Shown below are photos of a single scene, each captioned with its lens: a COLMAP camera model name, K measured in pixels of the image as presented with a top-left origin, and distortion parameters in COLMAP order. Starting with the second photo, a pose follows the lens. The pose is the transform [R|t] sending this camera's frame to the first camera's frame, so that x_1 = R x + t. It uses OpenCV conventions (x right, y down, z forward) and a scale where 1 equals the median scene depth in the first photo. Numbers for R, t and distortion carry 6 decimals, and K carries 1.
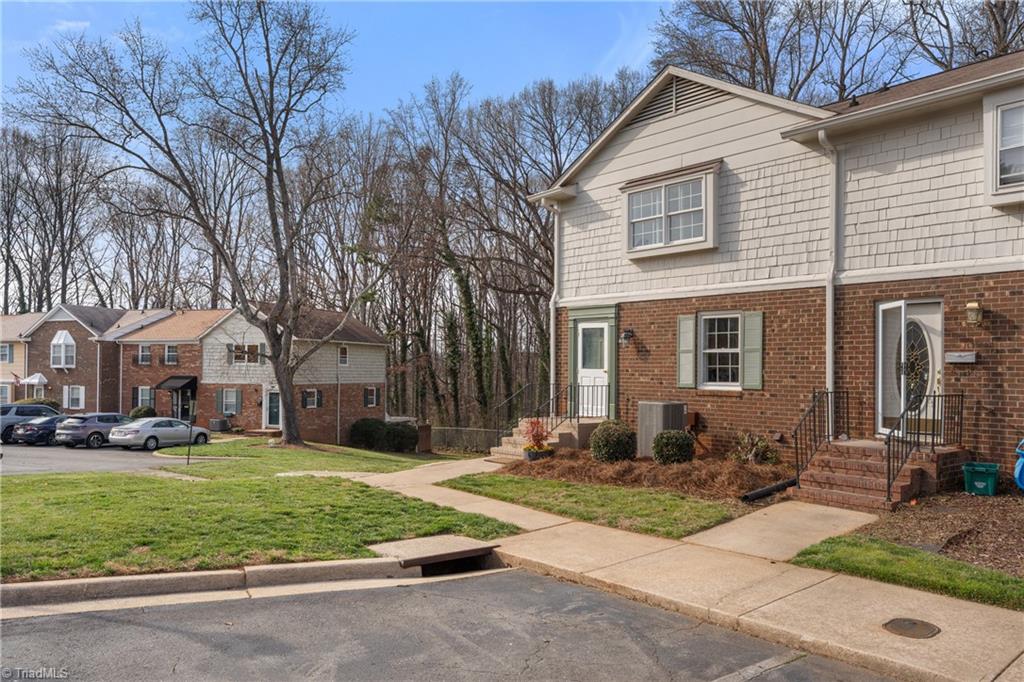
lens RADIAL K [[752.0, 0, 512.7], [0, 752.0, 361.3], [0, 0, 1]] dist [0.006477, 0.006897]
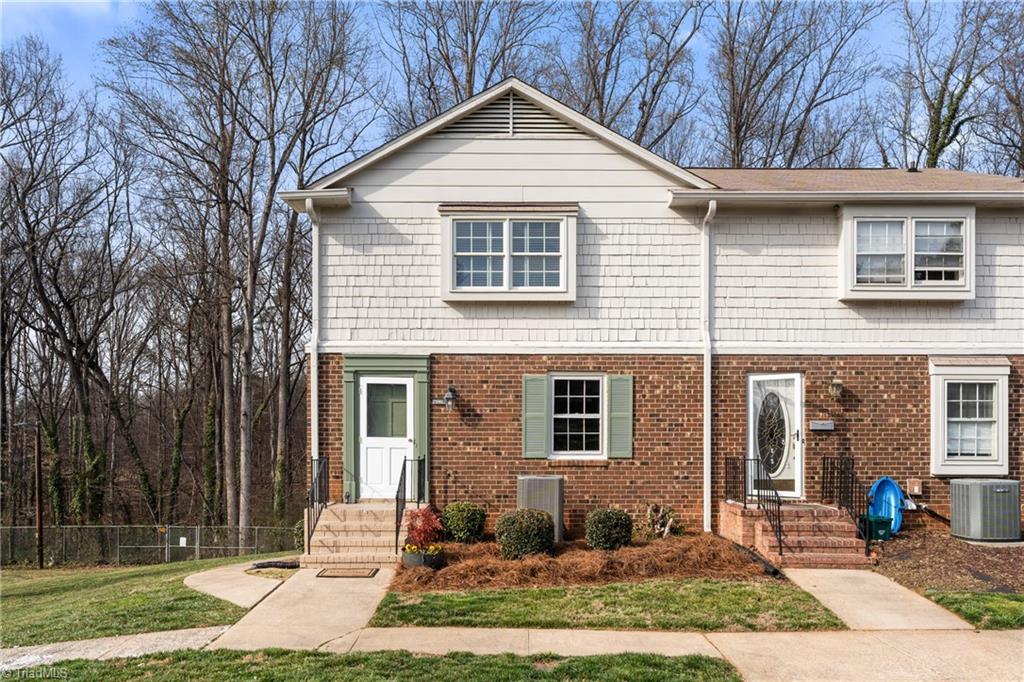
lens RADIAL K [[759.0, 0, 511.9], [0, 759.0, 434.4], [0, 0, 1]] dist [-0.005660, -0.001101]
pose [[0.643220, -0.009441, 0.765623, -0.504502], [-0.002998, 0.999885, 0.014849, -0.005730], [-0.765675, -0.011846, 0.643118, 0.505256]]
